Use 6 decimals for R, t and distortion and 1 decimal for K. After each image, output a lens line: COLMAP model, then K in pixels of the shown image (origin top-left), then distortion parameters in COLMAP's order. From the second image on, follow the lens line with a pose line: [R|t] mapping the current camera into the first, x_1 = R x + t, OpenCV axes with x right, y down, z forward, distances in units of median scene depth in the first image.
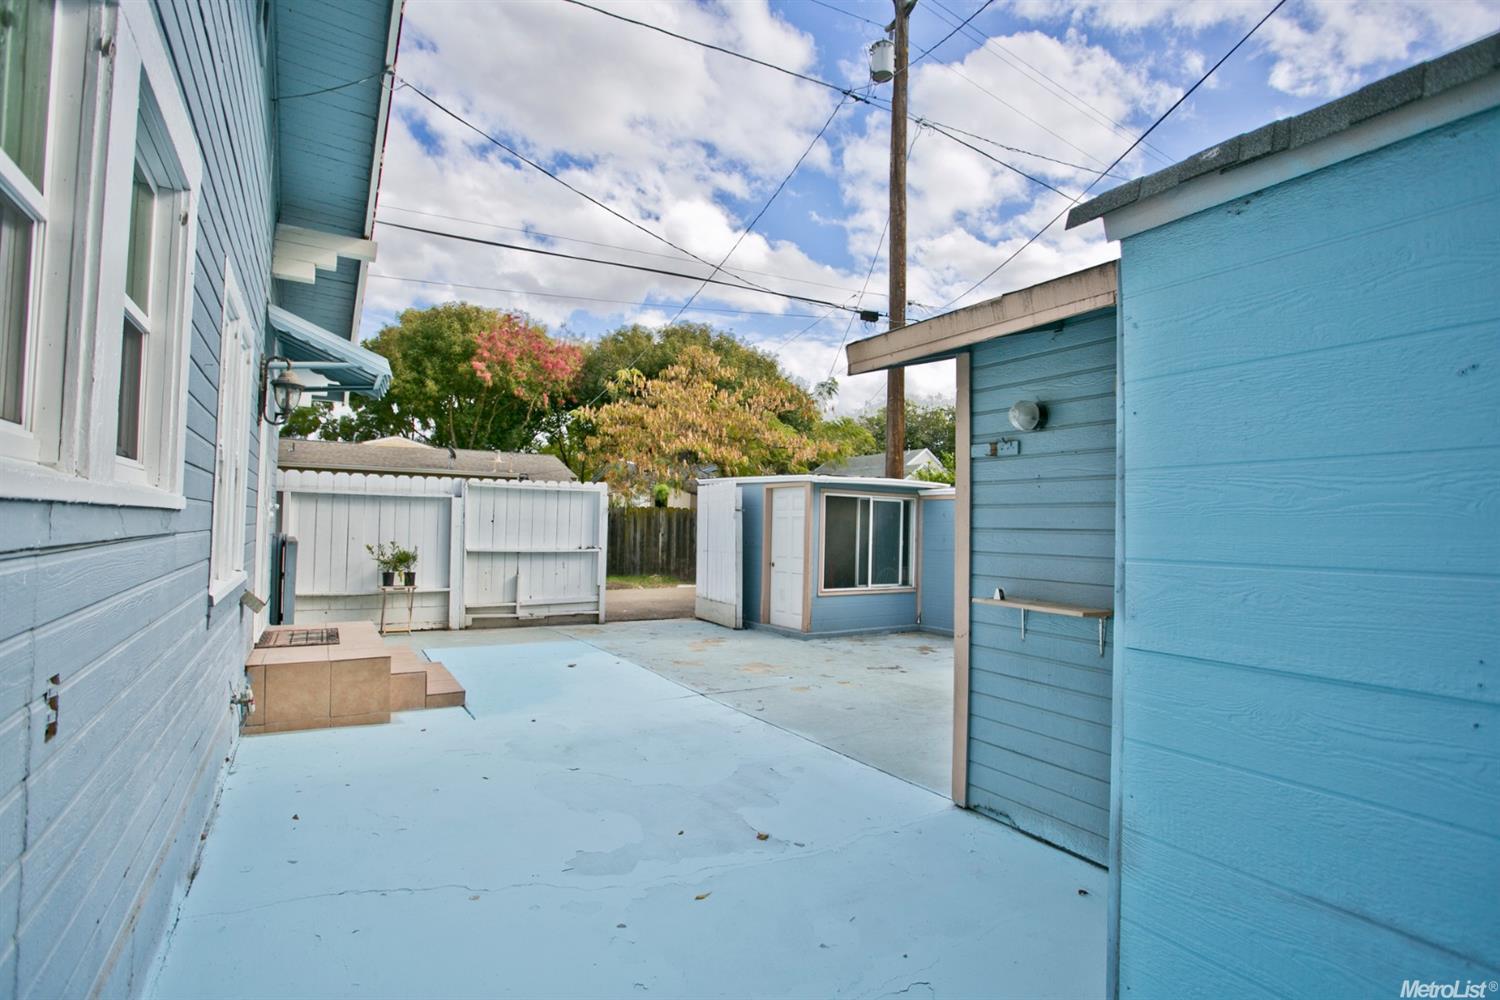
lens RADIAL K [[721.6, 0, 740.1], [0, 721.6, 499.4], [0, 0, 1]] dist [-0.067470, 0.026644]
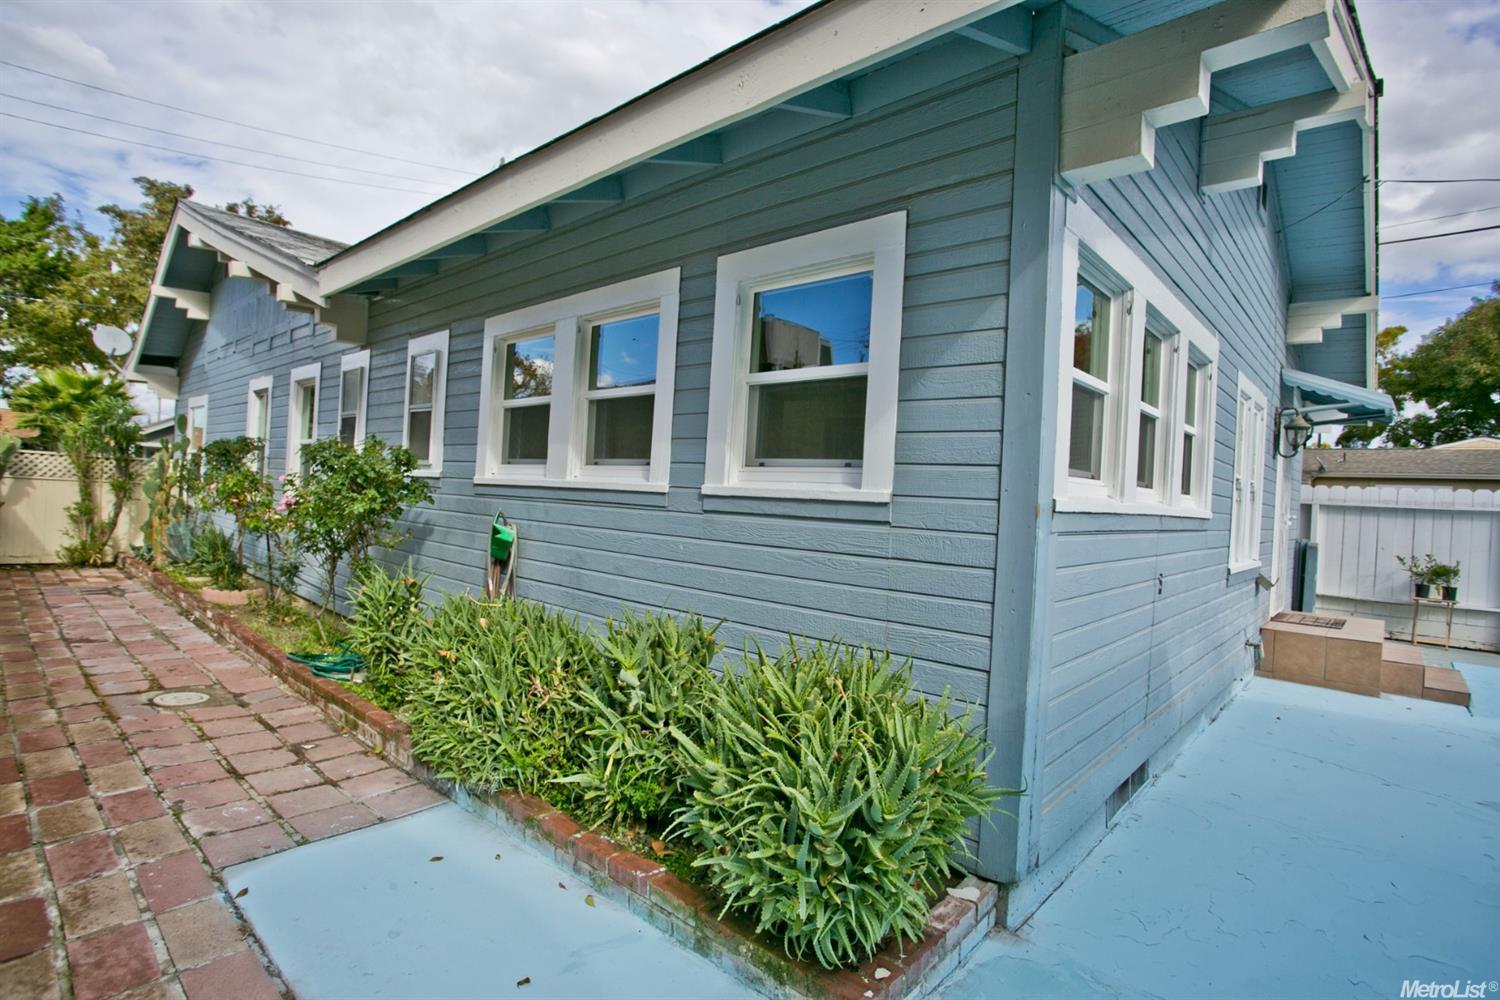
lens RADIAL K [[721.6, 0, 740.1], [0, 721.6, 499.4], [0, 0, 1]] dist [-0.067470, 0.026644]
pose [[0.271584, -0.000761, -0.962414, 0.199466], [-0.011231, 0.999929, -0.003960, -0.004345], [0.962349, 0.011884, 0.271556, -0.217629]]
